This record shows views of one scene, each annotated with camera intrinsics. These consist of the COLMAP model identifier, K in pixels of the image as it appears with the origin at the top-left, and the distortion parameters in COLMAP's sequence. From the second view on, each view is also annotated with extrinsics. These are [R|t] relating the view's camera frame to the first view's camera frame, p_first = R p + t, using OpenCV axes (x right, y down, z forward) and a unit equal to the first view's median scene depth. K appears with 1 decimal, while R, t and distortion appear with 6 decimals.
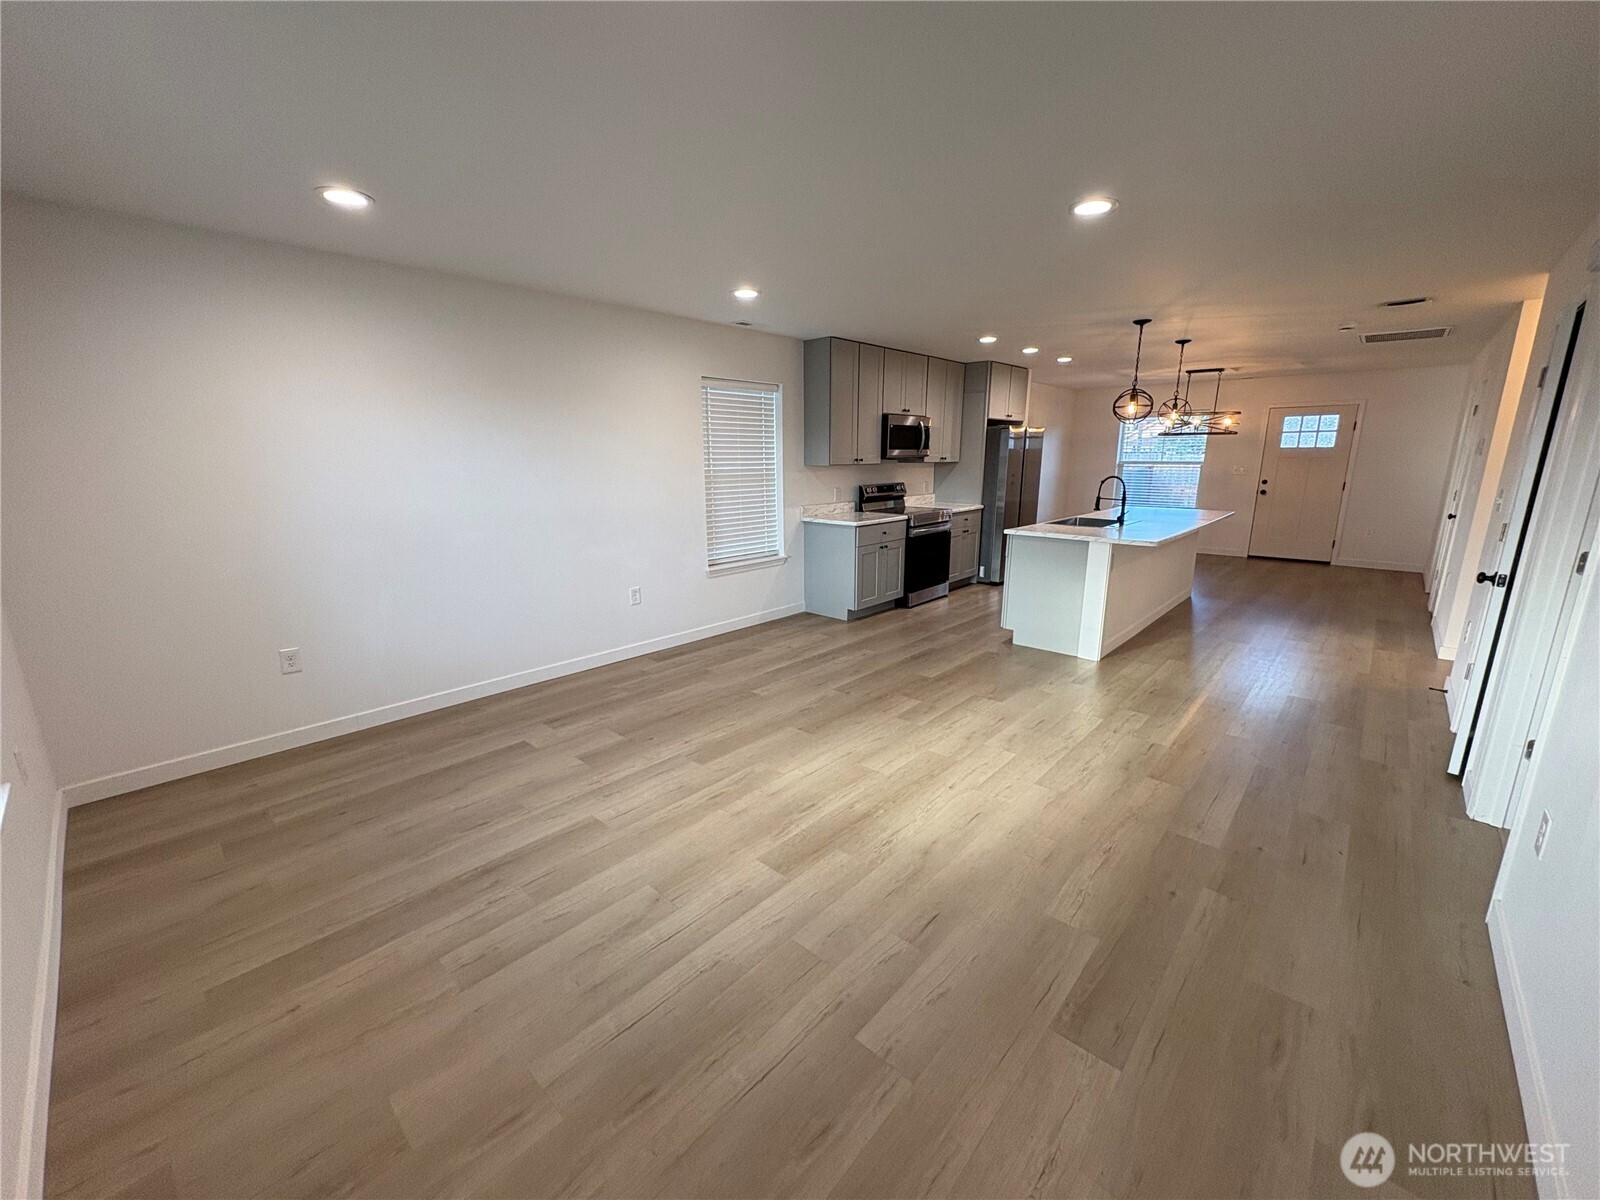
lens RADIAL K [[634.7, 0, 800.0], [0, 634.7, 600.0], [0, 0, 1]] dist [-0.000028, 0.000560]
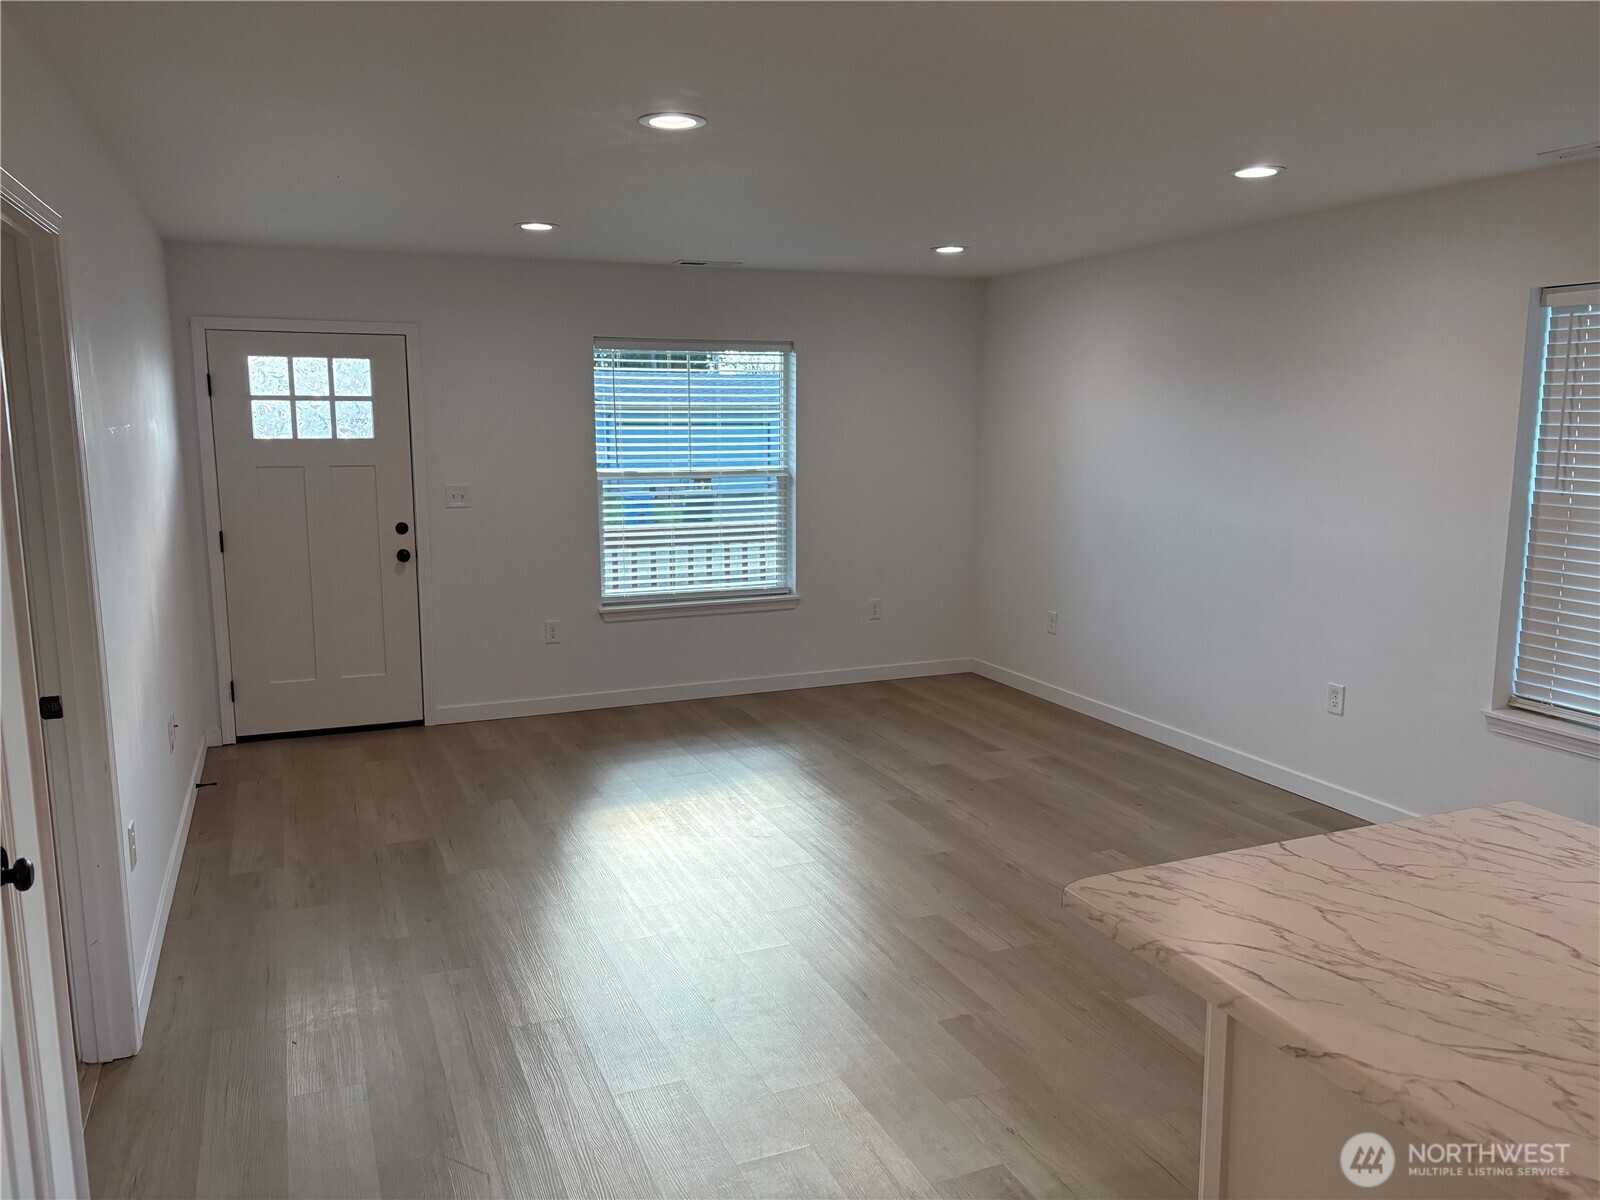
lens RADIAL K [[1198.0, 0, 789.1], [0, 1198.0, 603.1], [0, 0, 1]] dist [-0.000155, -0.001545]
pose [[-0.424793, 0.139204, -0.894524, 0.865194], [-0.204940, 0.947668, 0.244797, -0.242130], [0.881788, 0.287312, -0.374034, 0.921380]]
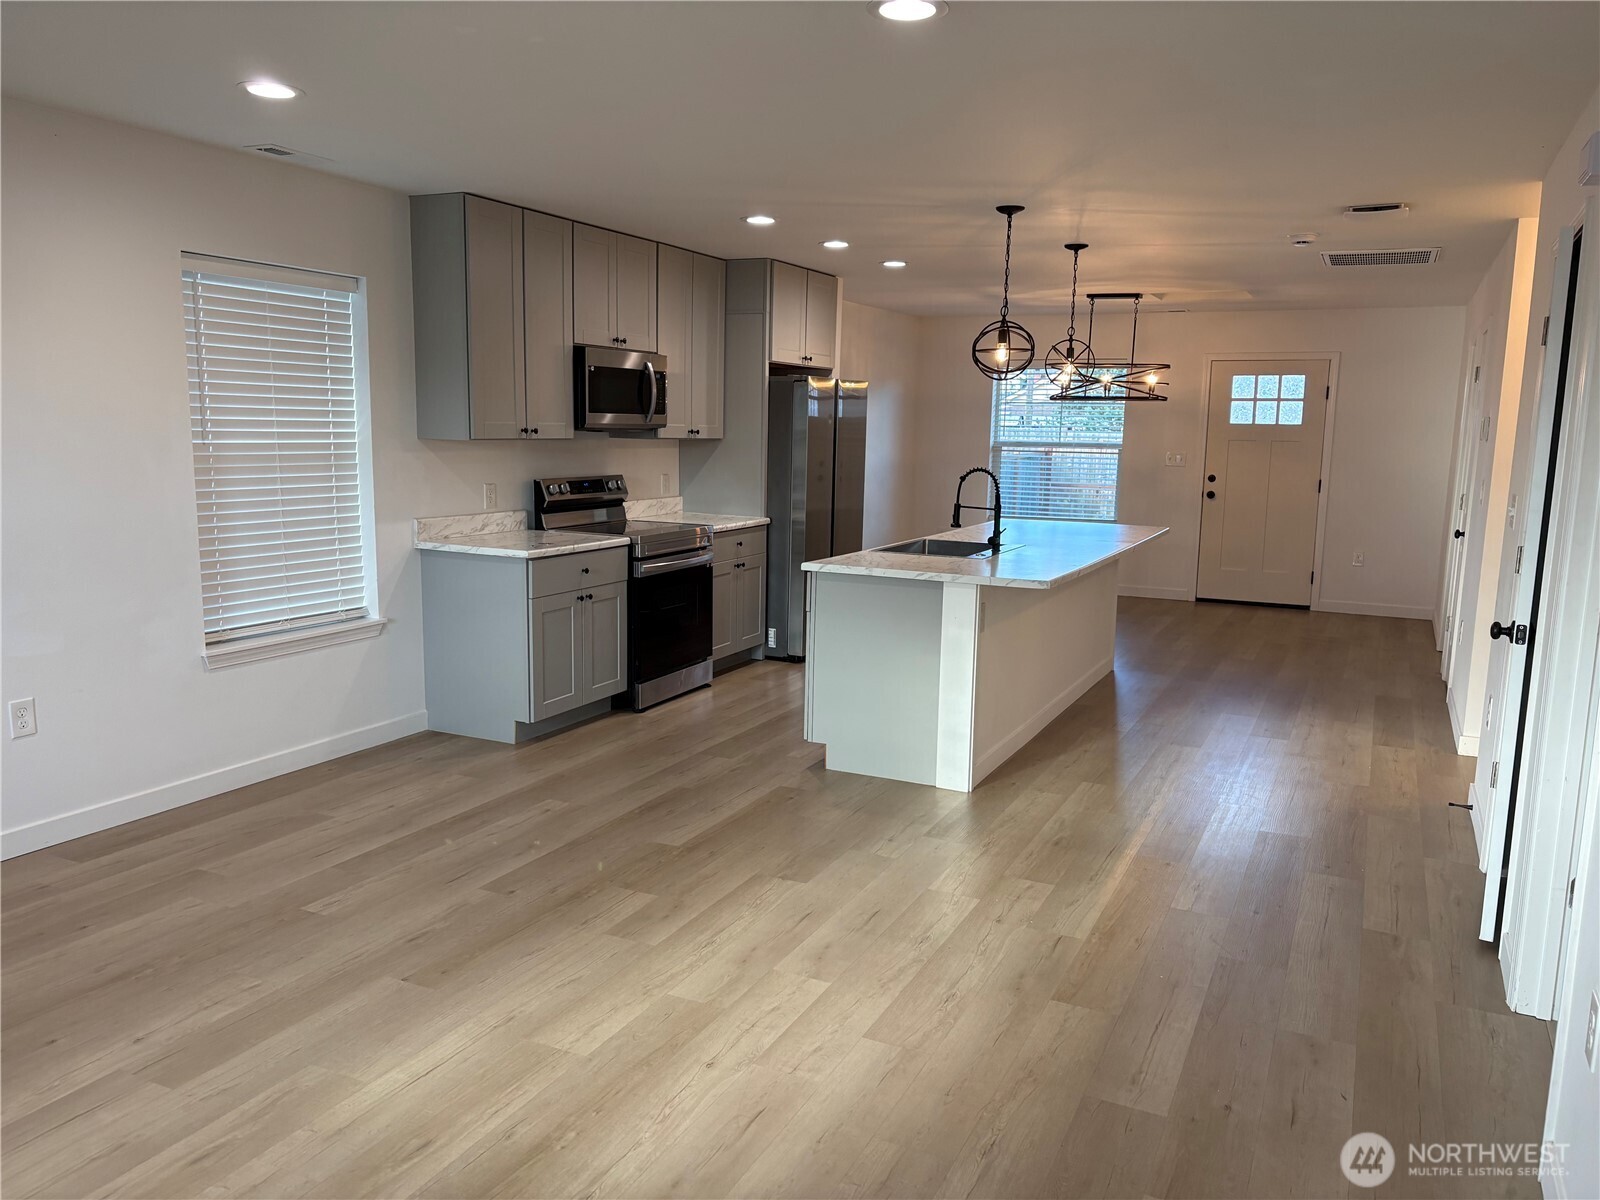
lens RADIAL K [[1201.1, 0, 801.0], [0, 1201.1, 613.6], [0, 0, 1]] dist [0.035905, -0.009502]
pose [[0.957118, -0.023174, 0.288770, 0.020904], [0.042082, 0.997344, -0.059443, -0.005287], [-0.286625, 0.069046, 0.955551, 0.010178]]
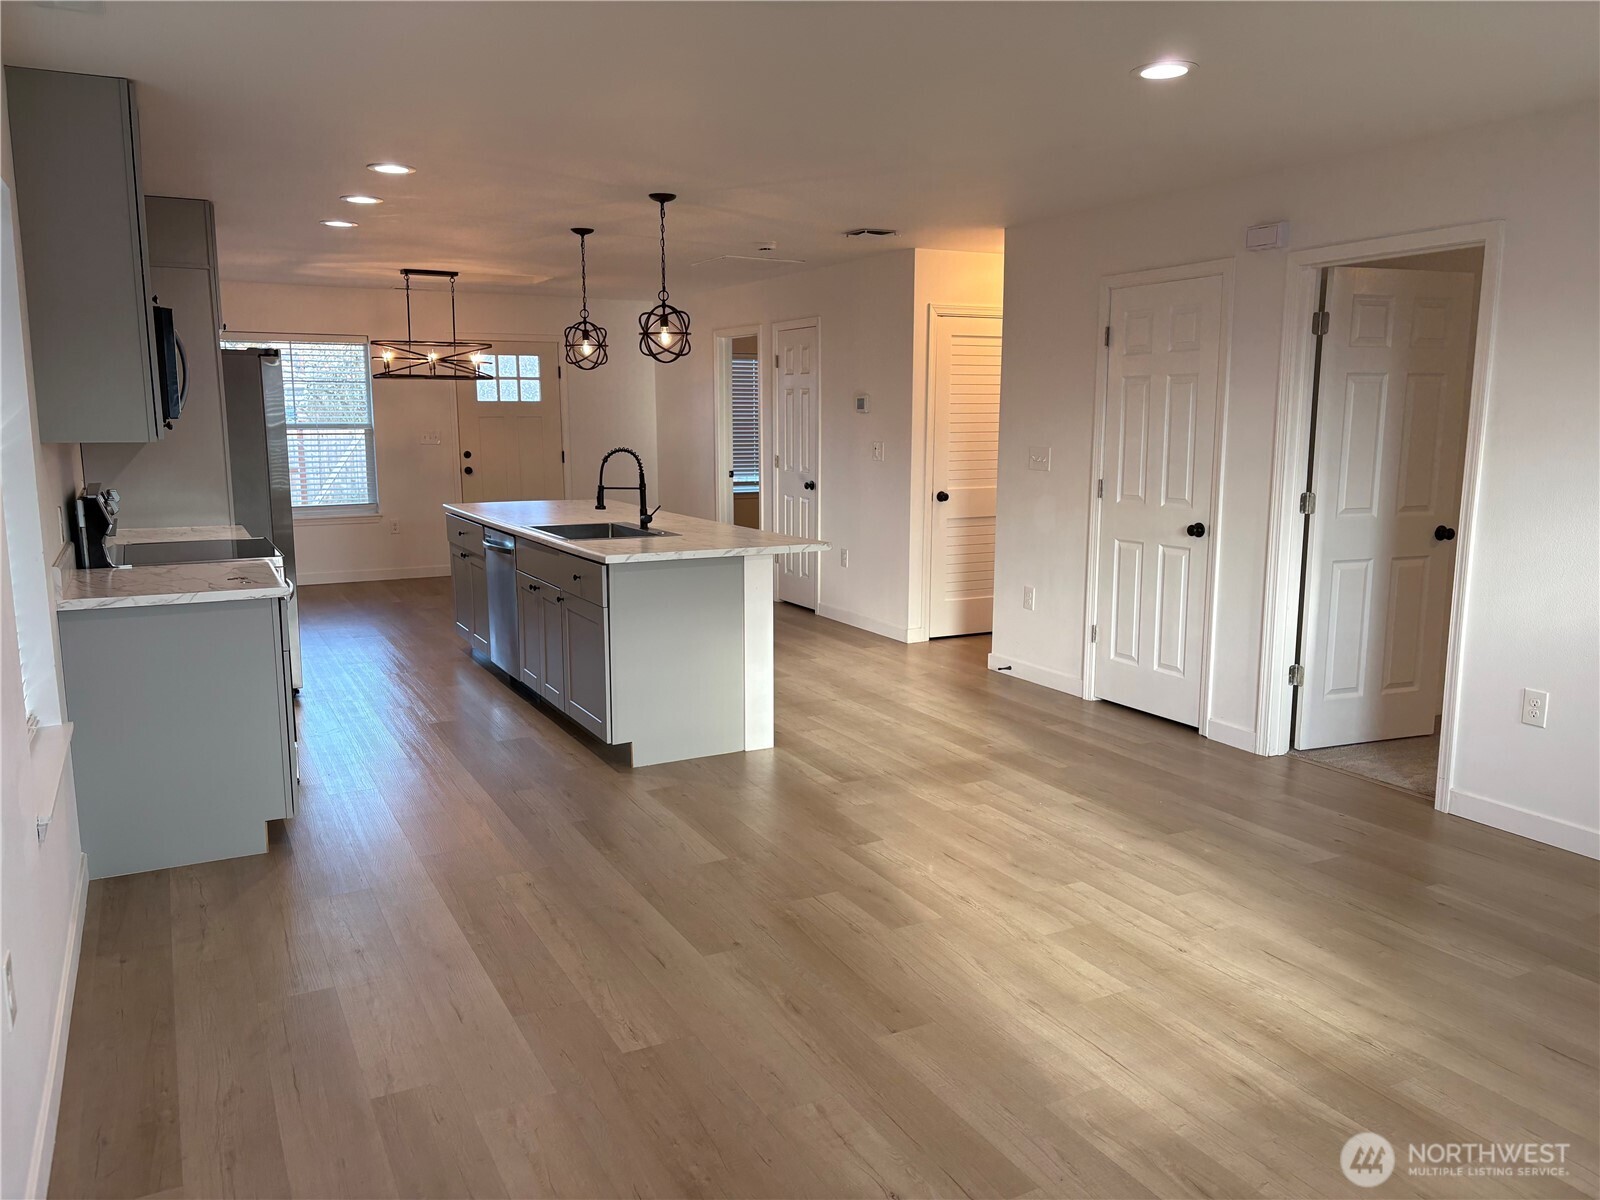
lens RADIAL K [[1206.9, 0, 800.0], [0, 1206.9, 600.0], [0, 0, 1]] dist [0.037396, -0.002173]
pose [[0.340810, -0.145579, 0.928792, -0.554086], [0.212419, 0.974314, 0.074770, -0.118551], [-0.915820, 0.171810, 0.362980, 0.516852]]
